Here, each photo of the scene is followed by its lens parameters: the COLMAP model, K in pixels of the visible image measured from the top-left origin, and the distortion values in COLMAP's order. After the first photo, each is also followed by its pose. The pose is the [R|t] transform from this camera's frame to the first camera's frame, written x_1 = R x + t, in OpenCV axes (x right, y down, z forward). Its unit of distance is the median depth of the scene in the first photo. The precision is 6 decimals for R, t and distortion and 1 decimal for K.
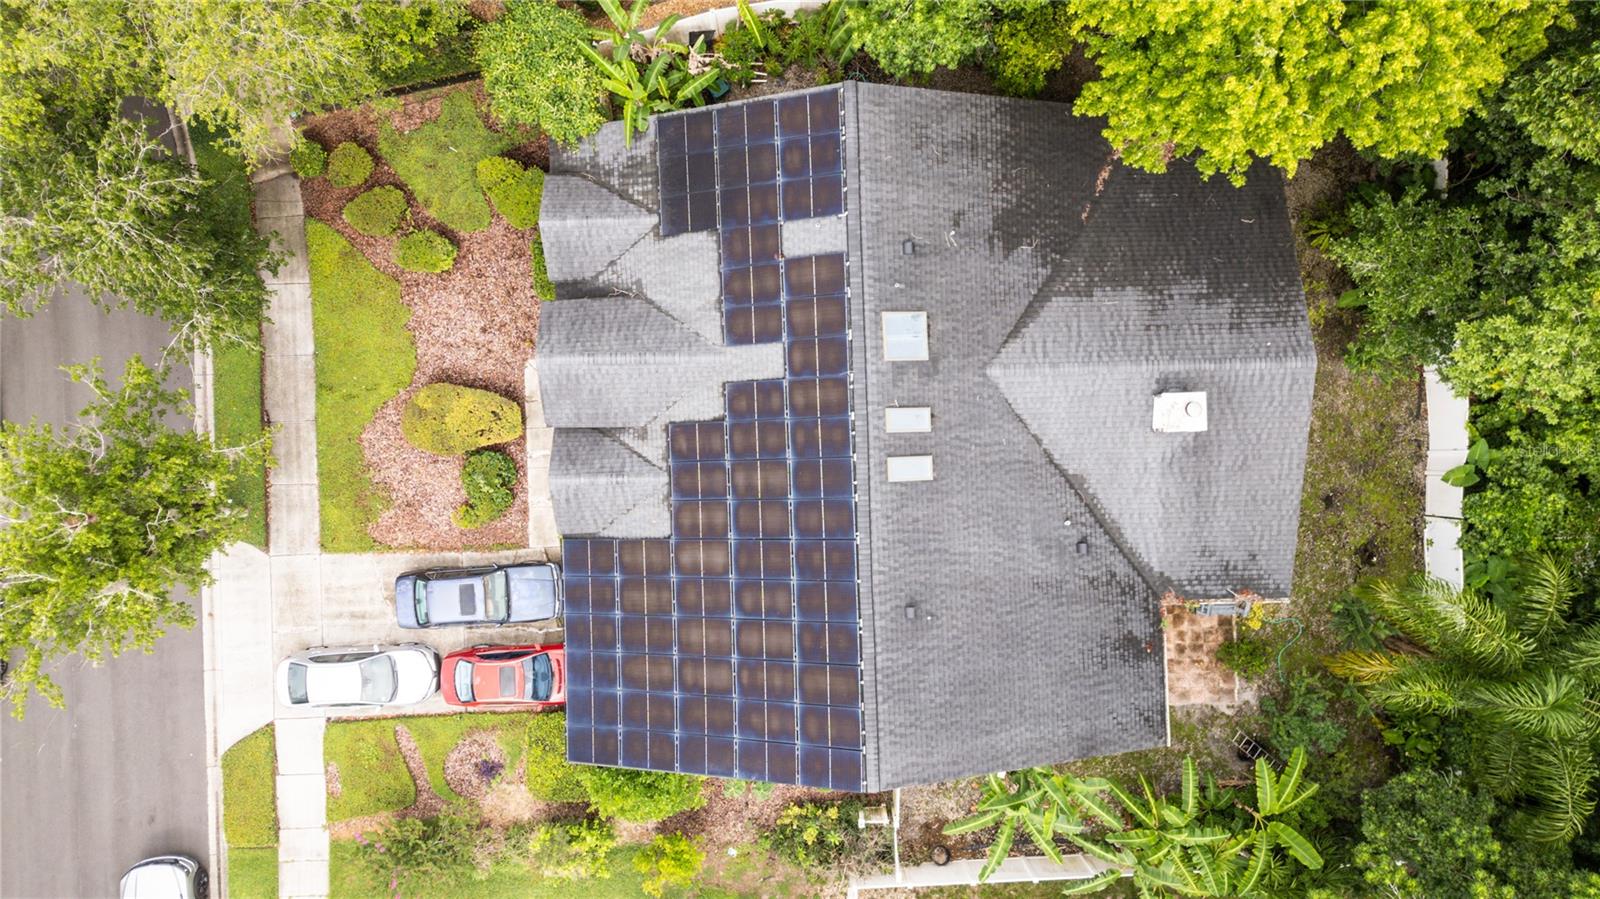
lens RADIAL K [[1105.0, 0, 789.7], [0, 1105.0, 441.1], [0, 0, 1]] dist [0.103136, -0.121039]
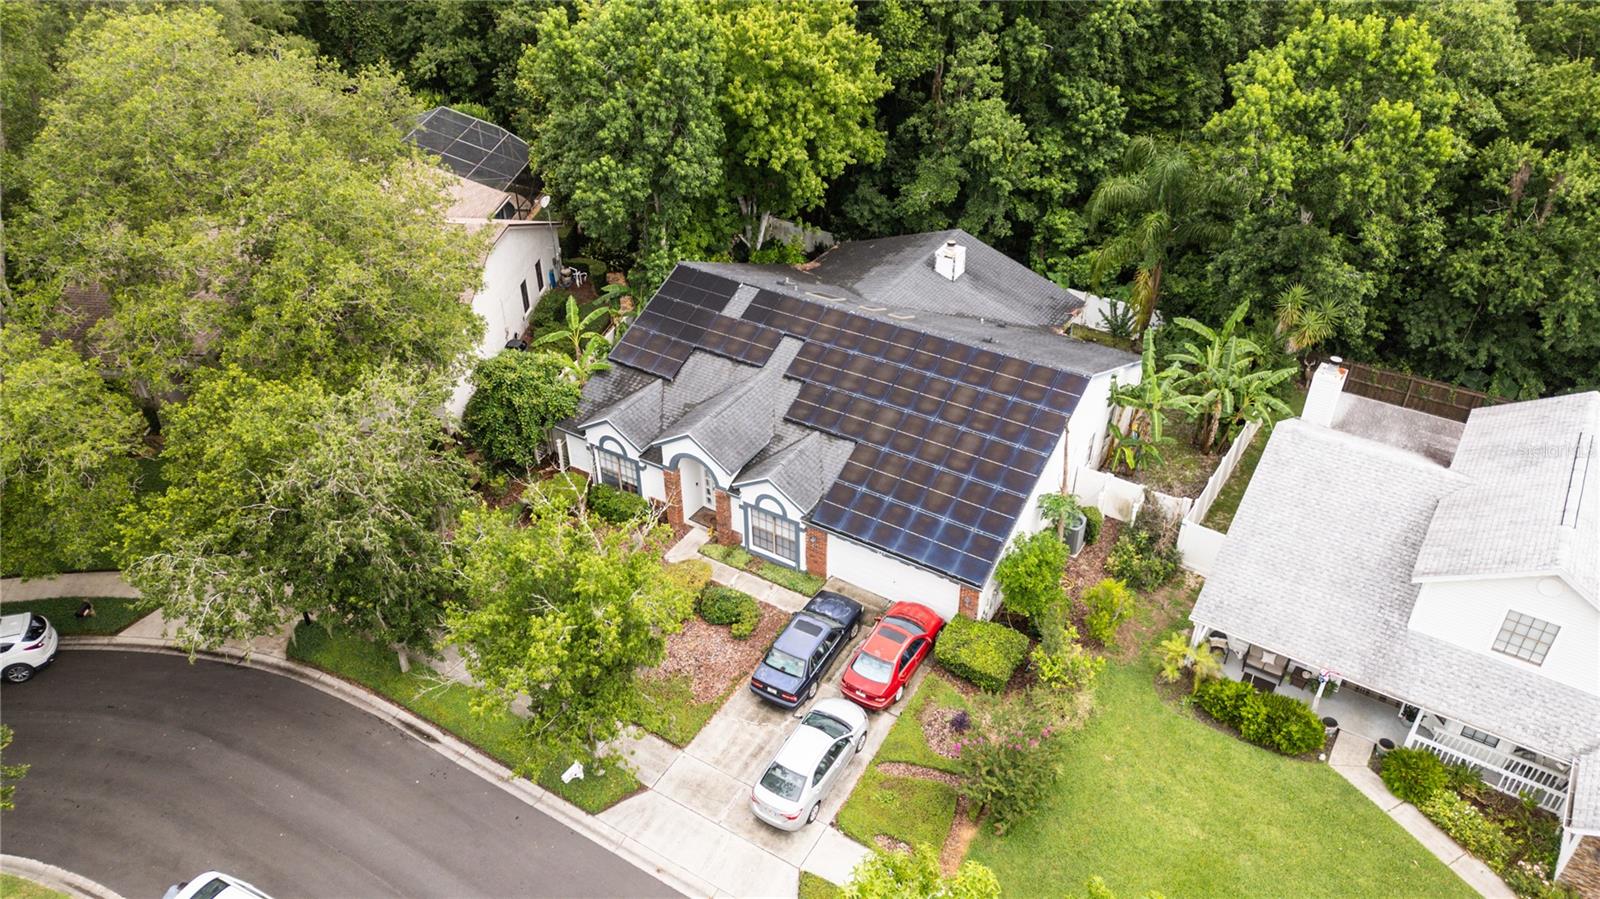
lens RADIAL K [[1105.0, 0, 789.7], [0, 1105.0, 441.1], [0, 0, 1]] dist [0.103136, -0.121039]
pose [[0.558615, -0.457834, 0.691619, -1.050627], [0.829413, 0.313085, -0.462656, 0.622530], [-0.004716, 0.832085, 0.554628, 0.280897]]
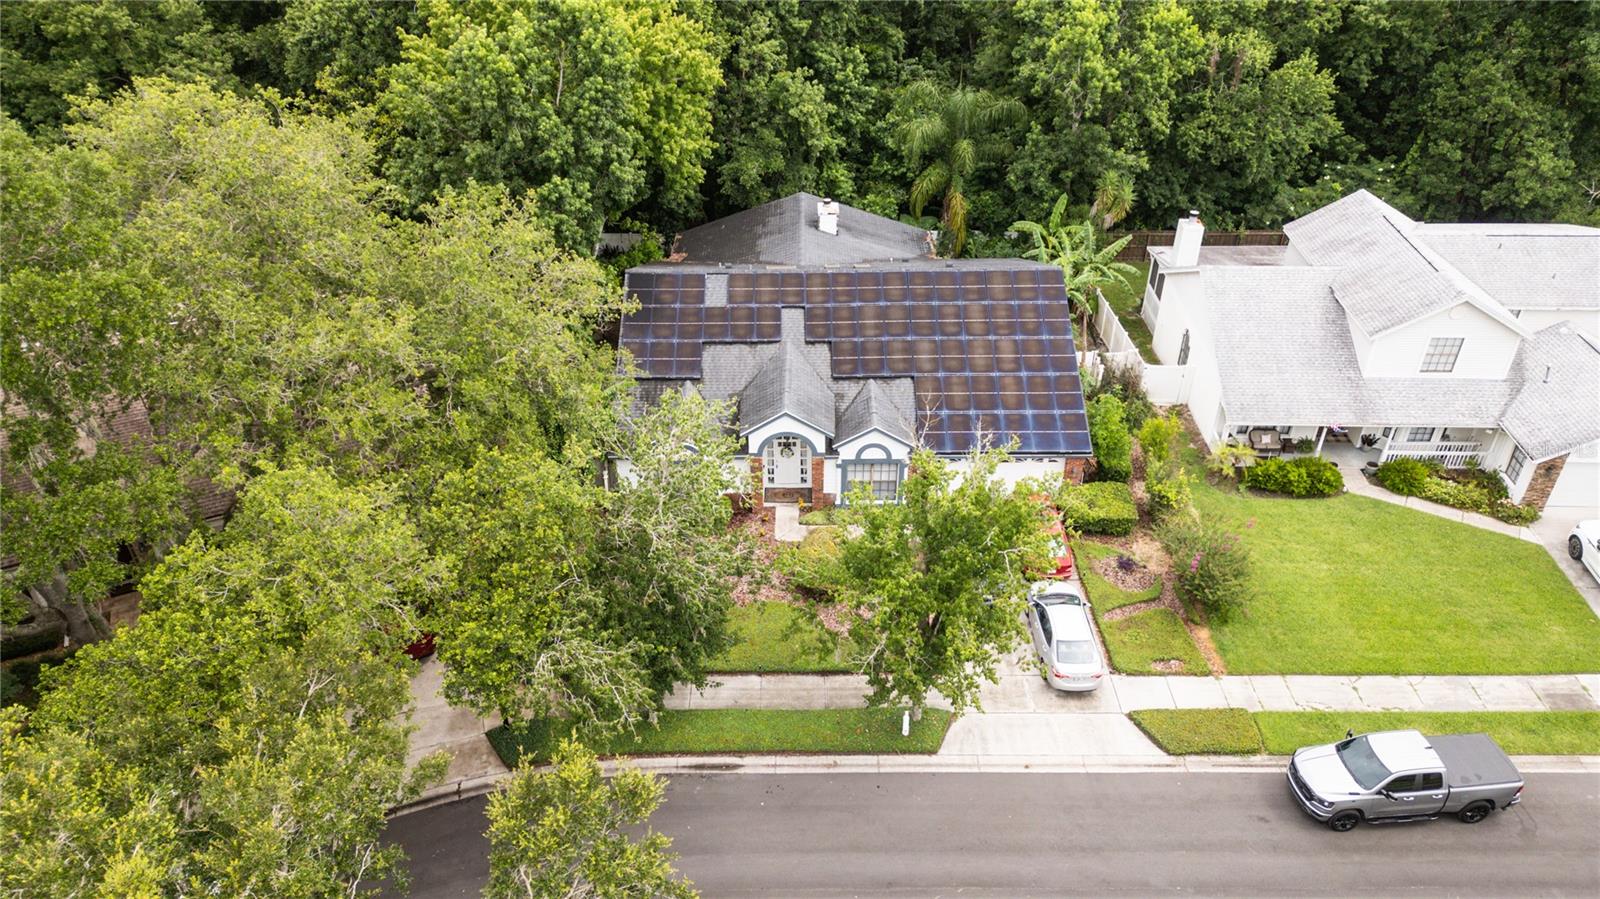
lens RADIAL K [[1105.0, 0, 789.7], [0, 1105.0, 441.1], [0, 0, 1]] dist [0.103136, -0.121039]
pose [[0.038806, -0.548783, 0.835063, -1.346205], [0.999238, 0.017777, -0.034752, -0.020331], [0.004226, 0.835775, 0.549055, 0.291167]]
